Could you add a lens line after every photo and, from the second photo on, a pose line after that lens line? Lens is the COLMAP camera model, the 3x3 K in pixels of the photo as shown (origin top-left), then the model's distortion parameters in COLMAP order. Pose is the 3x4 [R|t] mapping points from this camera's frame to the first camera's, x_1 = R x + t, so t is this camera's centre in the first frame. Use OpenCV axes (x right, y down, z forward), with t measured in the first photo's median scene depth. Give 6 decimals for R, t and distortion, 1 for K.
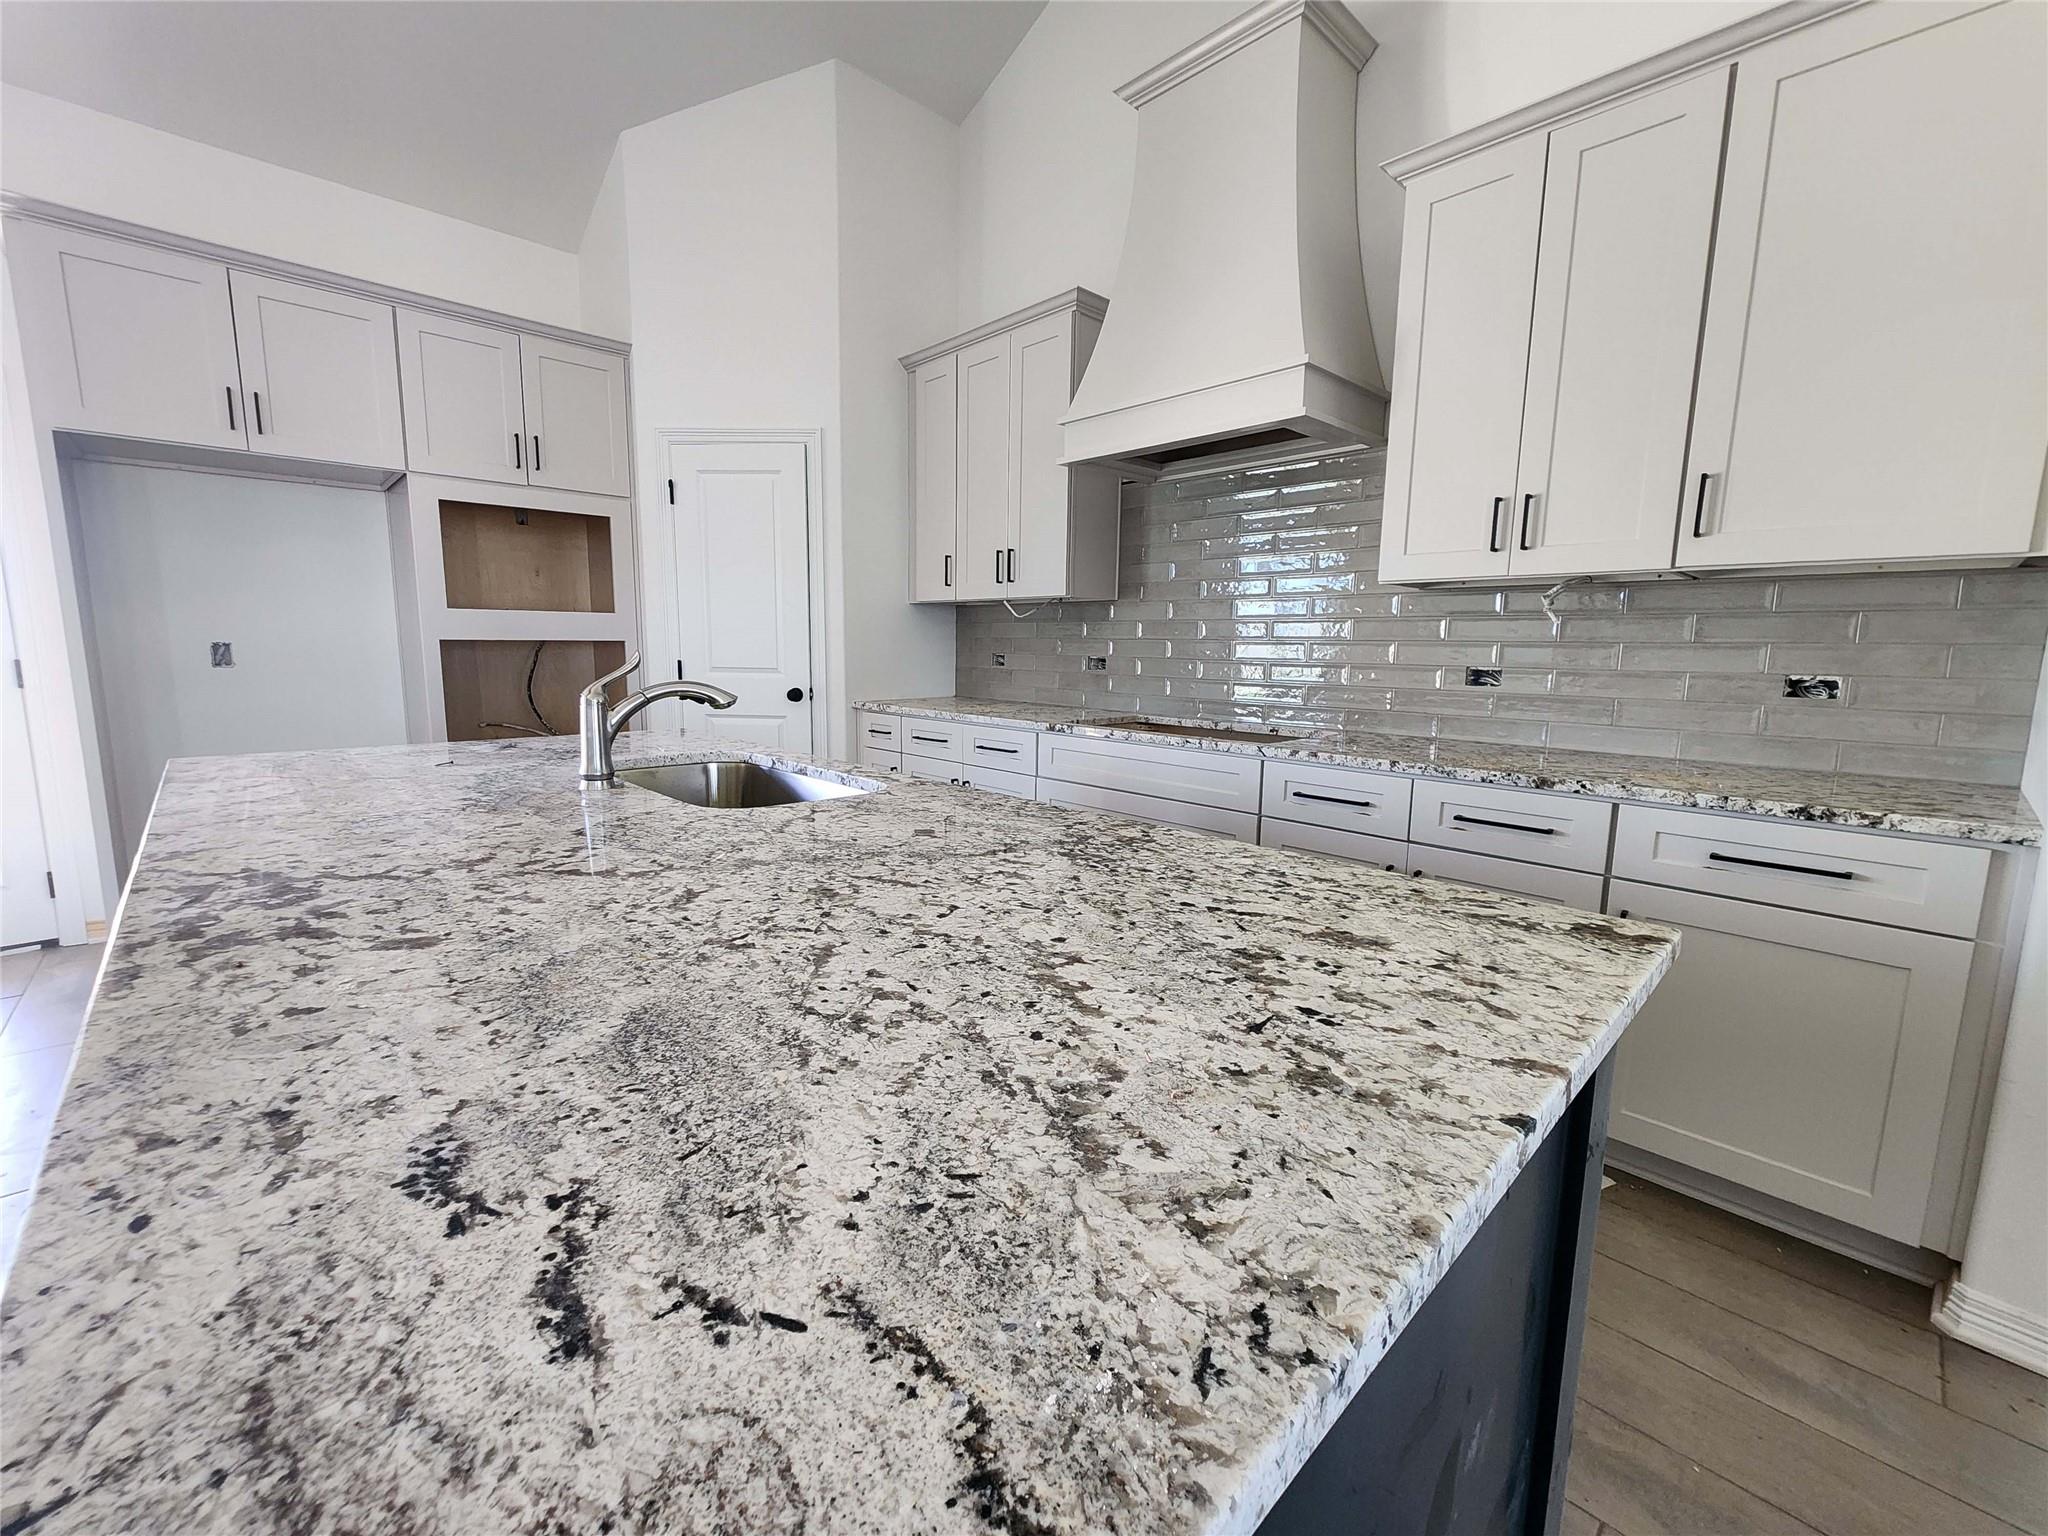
lens RADIAL K [[836.9, 0, 1009.2], [0, 836.9, 760.0], [0, 0, 1]] dist [0.000567, -0.000304]
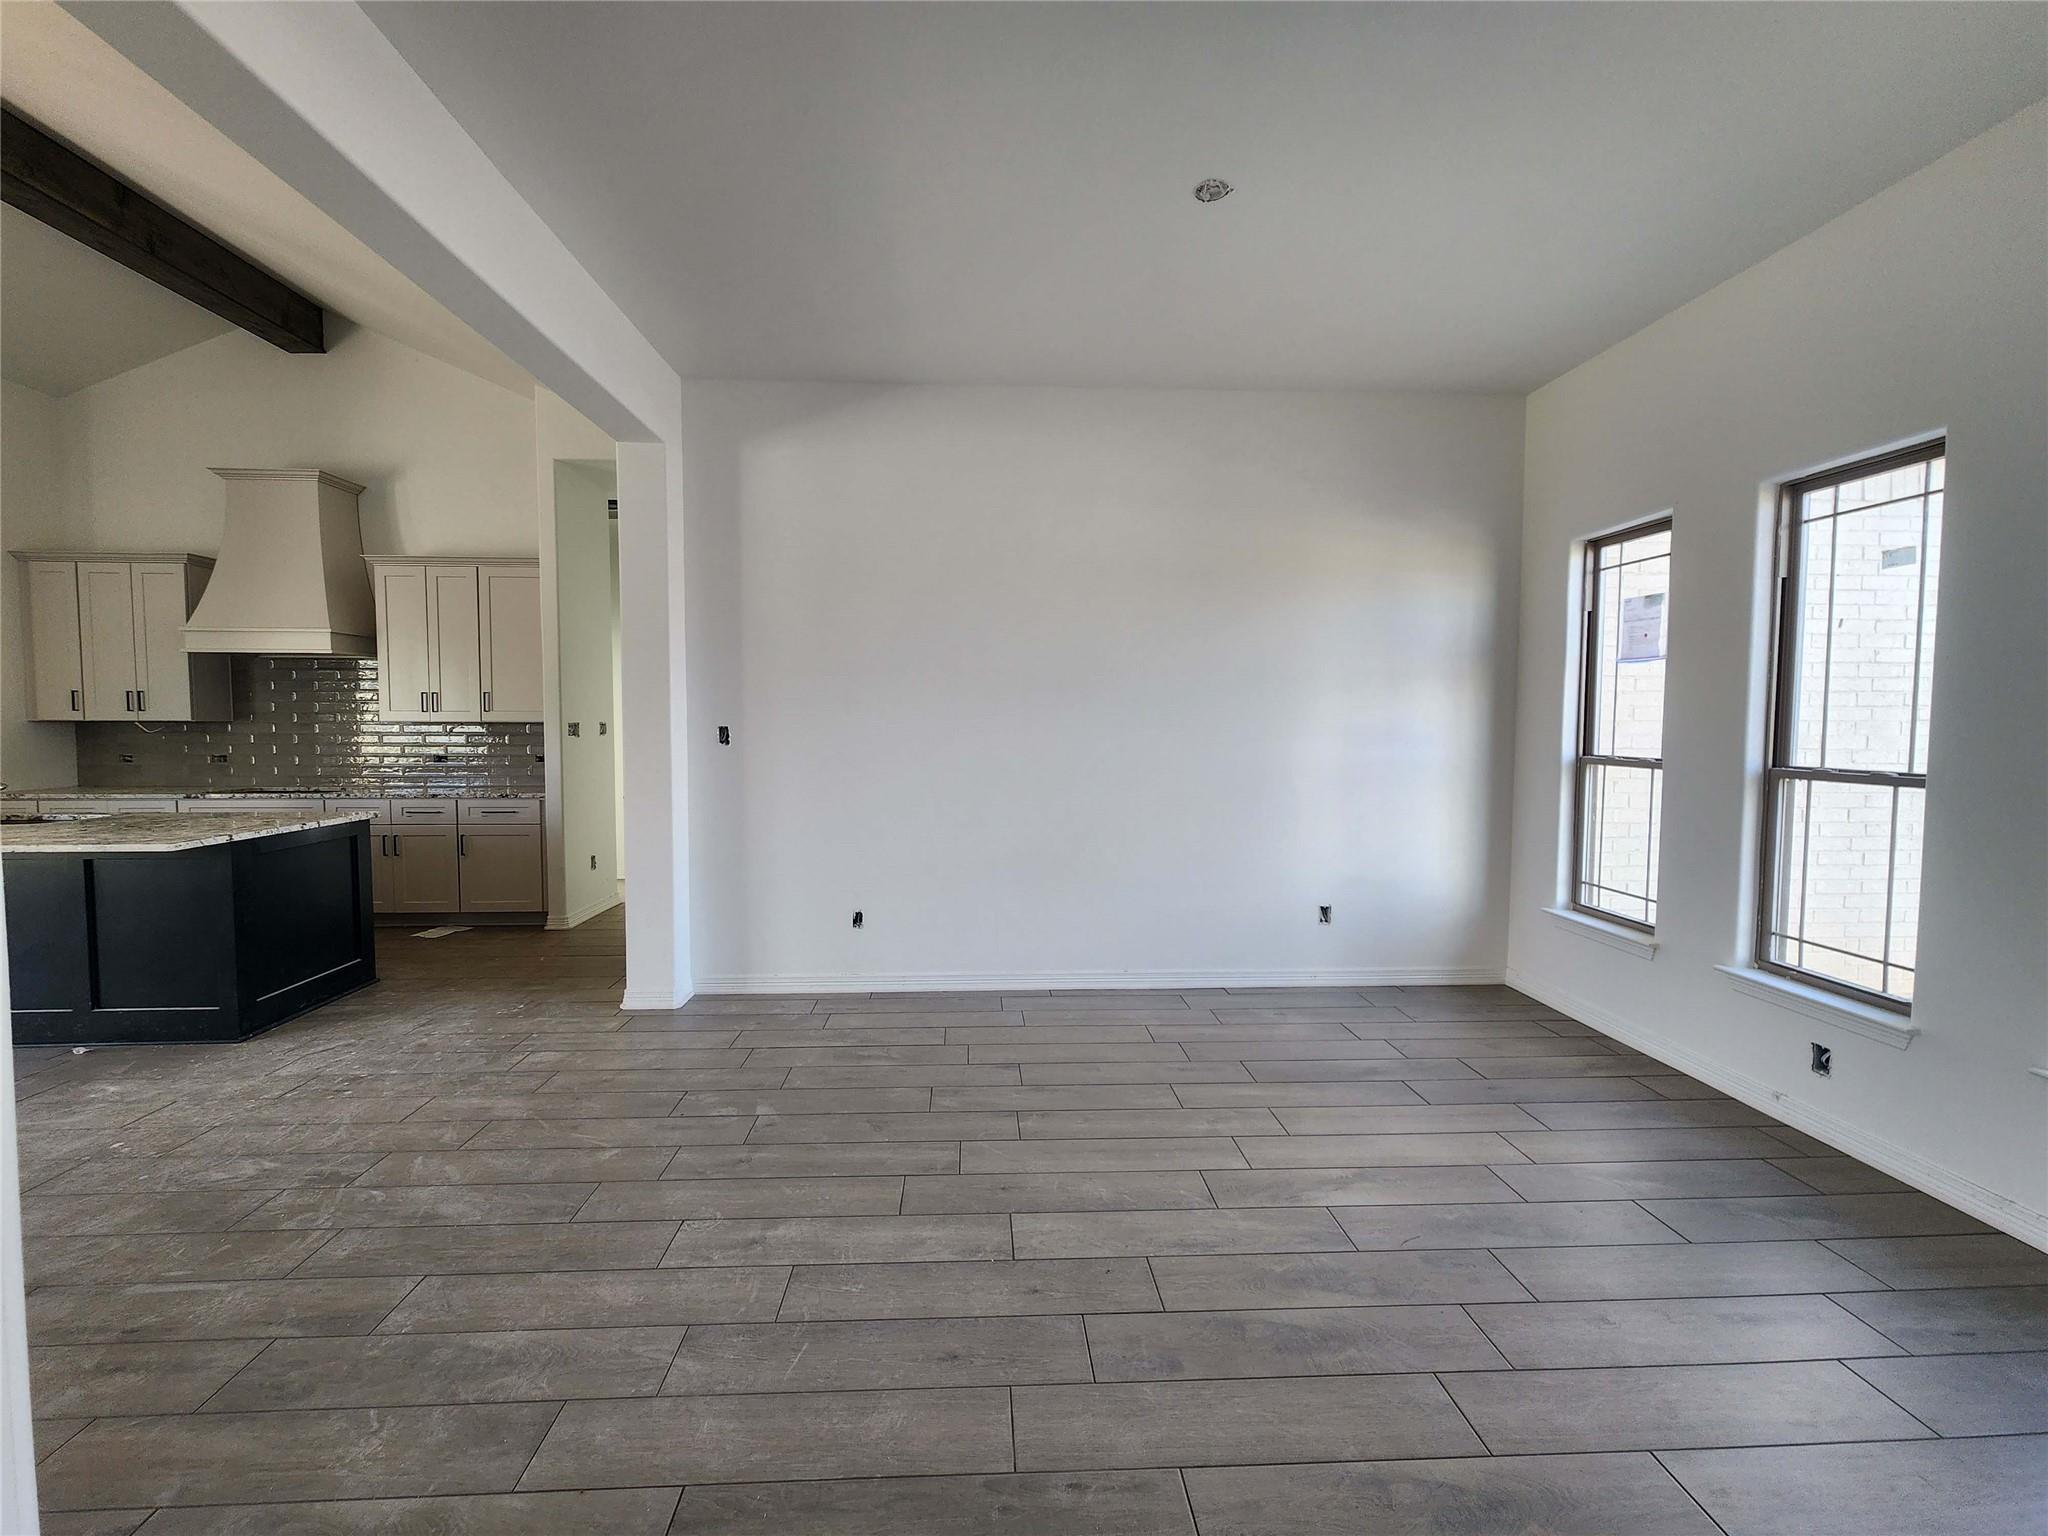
lens RADIAL K [[836.2, 0, 1008.2], [0, 836.2, 764.4], [0, 0, 1]] dist [0.007407, -0.000717]
pose [[0.657856, -0.048348, 0.751591, -0.132539], [0.110213, 0.993374, -0.032567, 0.134906], [-0.745036, 0.104259, 0.658825, -1.391905]]
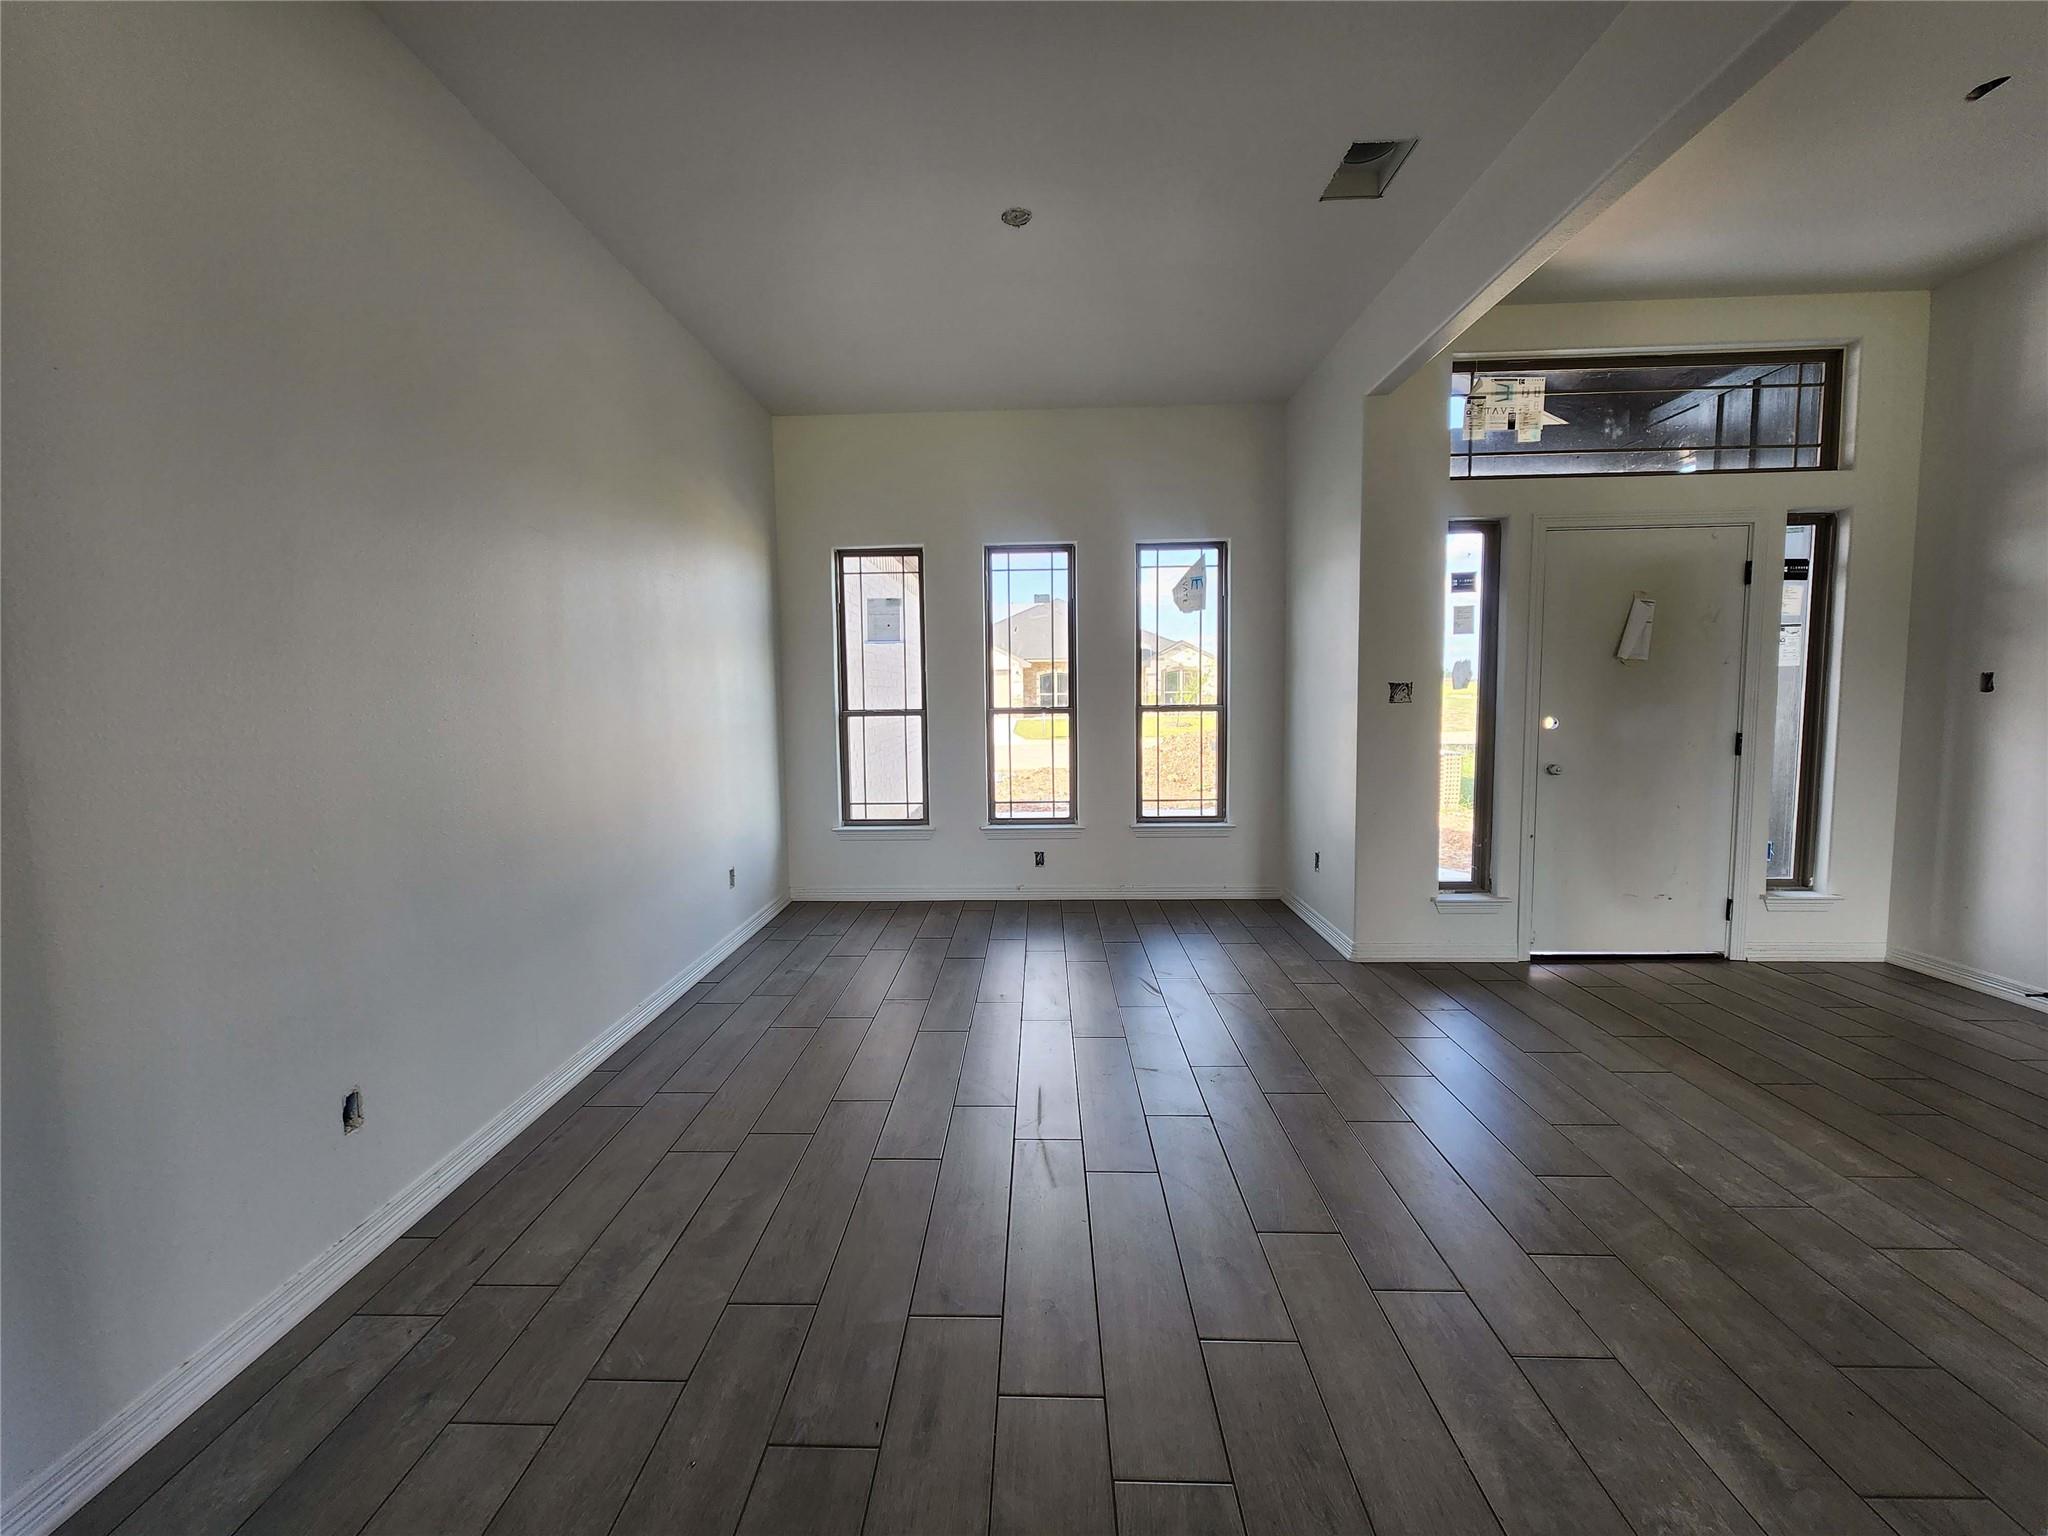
lens RADIAL K [[836.2, 0, 1008.2], [0, 836.2, 764.4], [0, 0, 1]] dist [0.007407, -0.000717]
pose [[-0.696929, -0.064381, 0.714245, -0.067848], [0.107055, 0.975462, 0.192386, -0.006509], [-0.709105, 0.210543, -0.672936, -0.294462]]
